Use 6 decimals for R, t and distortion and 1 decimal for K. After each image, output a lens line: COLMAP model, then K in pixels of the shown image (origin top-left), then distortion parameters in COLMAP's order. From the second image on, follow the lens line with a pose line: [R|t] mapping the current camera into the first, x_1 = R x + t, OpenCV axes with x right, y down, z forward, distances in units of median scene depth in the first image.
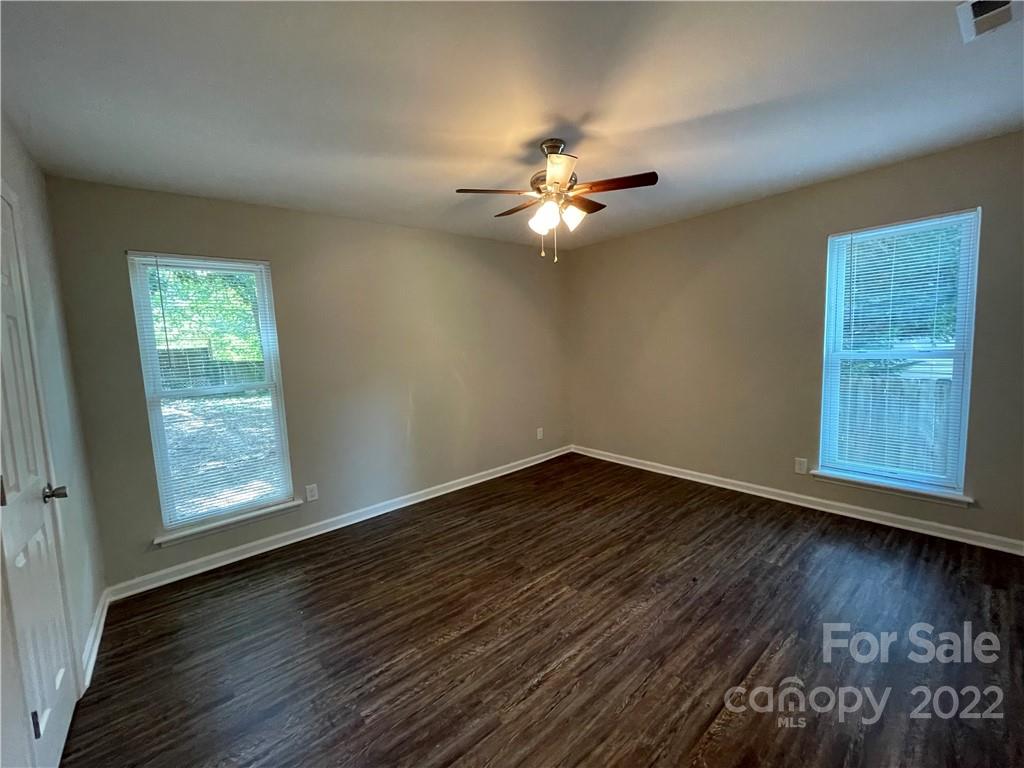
lens RADIAL K [[413.0, 0, 513.7], [0, 413.0, 384.0], [0, 0, 1]] dist [-0.001961, -0.000375]
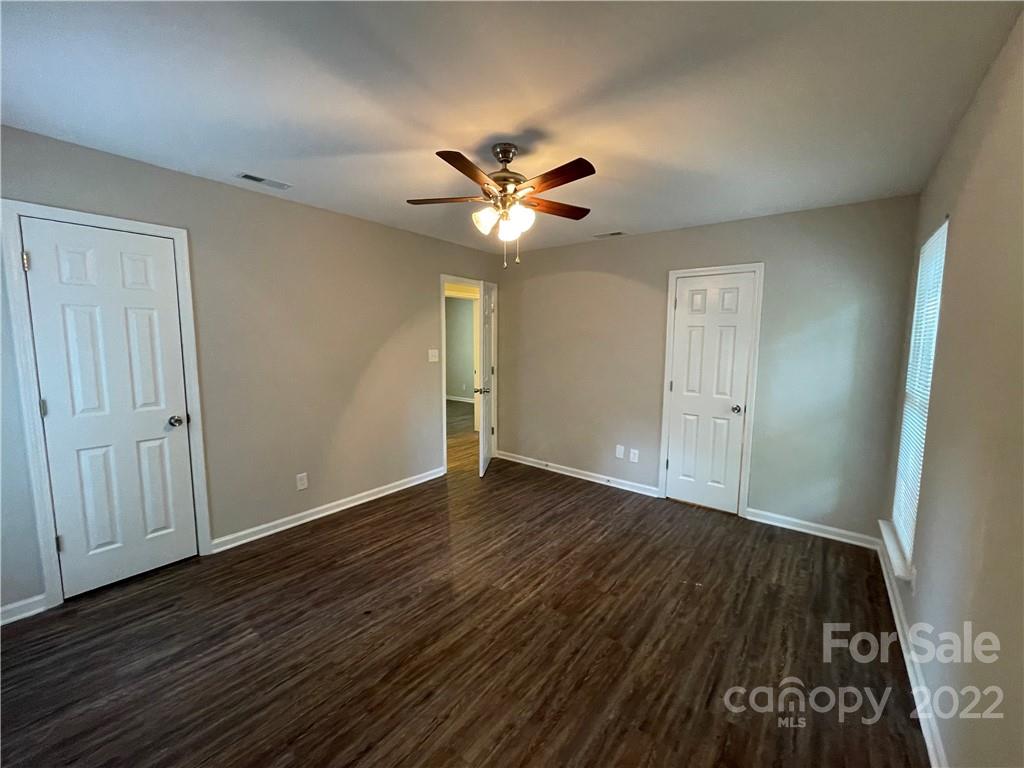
lens RADIAL K [[413.0, 0, 513.7], [0, 413.0, 384.0], [0, 0, 1]] dist [-0.001961, -0.000375]
pose [[-0.977962, 0.058391, -0.200452, 0.270037], [0.013715, 0.975988, 0.217392, -0.220840], [0.208333, 0.209852, -0.955280, 1.834040]]
